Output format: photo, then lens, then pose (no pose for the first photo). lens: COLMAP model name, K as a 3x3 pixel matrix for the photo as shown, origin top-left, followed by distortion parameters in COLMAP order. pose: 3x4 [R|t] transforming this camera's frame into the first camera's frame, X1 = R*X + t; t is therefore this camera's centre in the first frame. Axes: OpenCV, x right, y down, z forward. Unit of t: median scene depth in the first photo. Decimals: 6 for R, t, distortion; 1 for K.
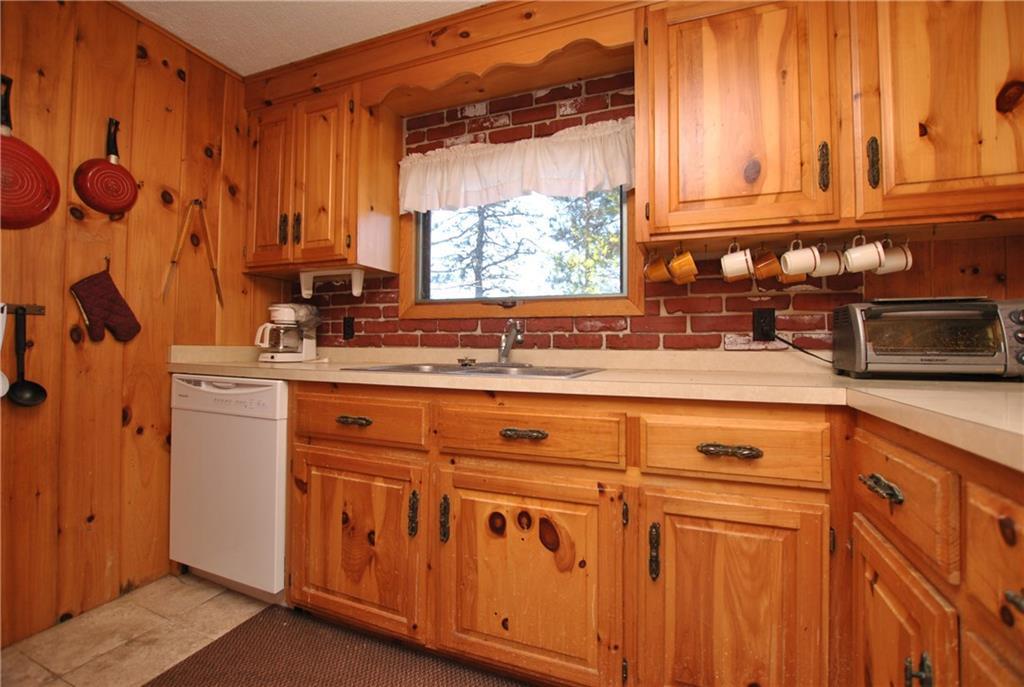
lens RADIAL K [[451.2, 0, 512.3], [0, 451.2, 340.5], [0, 0, 1]] dist [-0.034956, 0.005632]
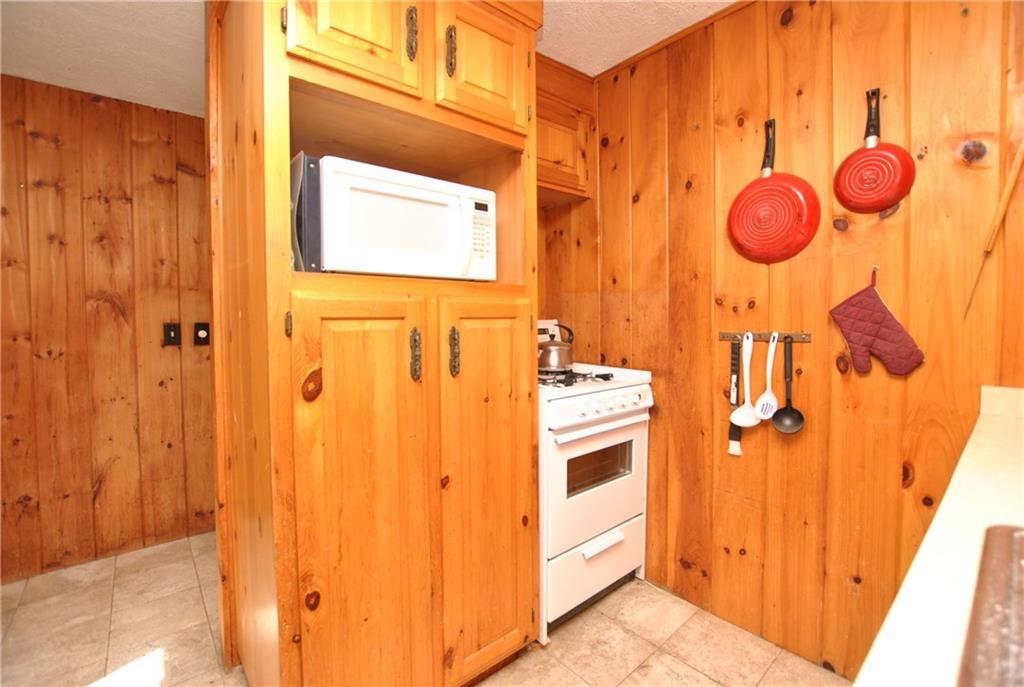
lens RADIAL K [[451.2, 0, 514.5], [0, 451.2, 339.8], [0, 0, 1]] dist [-0.034956, 0.005632]
pose [[-0.462666, 0.031305, -0.885980, 0.088454], [0.016921, 0.999506, 0.026480, -0.095455], [0.886371, -0.002740, -0.462968, 0.823765]]
